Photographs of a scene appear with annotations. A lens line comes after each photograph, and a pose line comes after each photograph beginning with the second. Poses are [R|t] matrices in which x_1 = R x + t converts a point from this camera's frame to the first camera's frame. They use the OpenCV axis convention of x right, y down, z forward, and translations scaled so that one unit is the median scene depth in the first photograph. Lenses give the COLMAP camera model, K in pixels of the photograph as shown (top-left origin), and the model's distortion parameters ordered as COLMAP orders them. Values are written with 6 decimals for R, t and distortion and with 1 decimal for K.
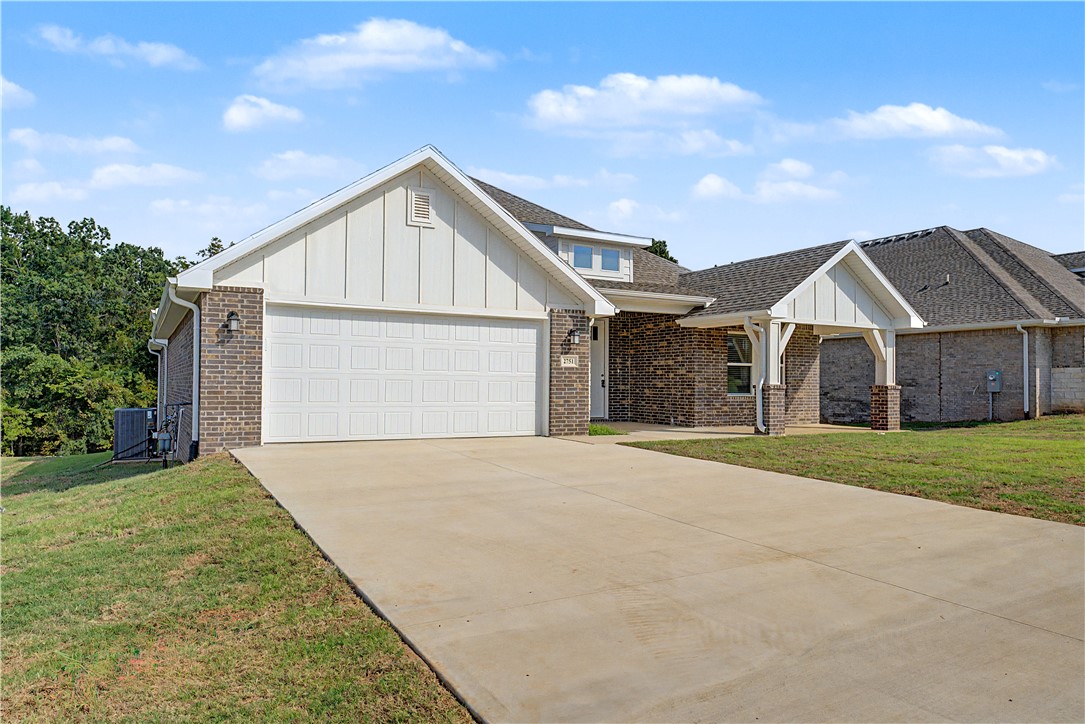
lens RADIAL K [[724.9, 0, 542.5], [0, 724.9, 362.0], [0, 0, 1]] dist [-0.000676, 0.000270]
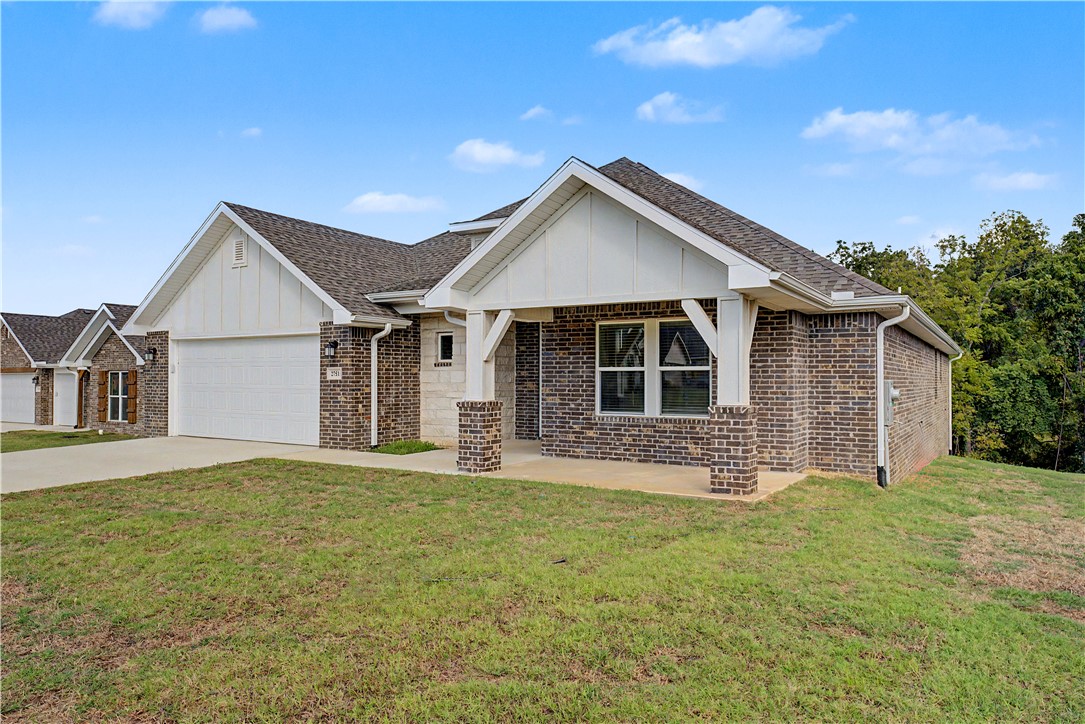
lens RADIAL K [[724.9, 0, 542.5], [0, 724.9, 362.0], [0, 0, 1]] dist [-0.000676, 0.000270]
pose [[0.486151, -0.029037, -0.873393, 0.951556], [0.027473, 0.999462, -0.017937, 0.007875], [0.873443, -0.015275, 0.486687, 0.706635]]
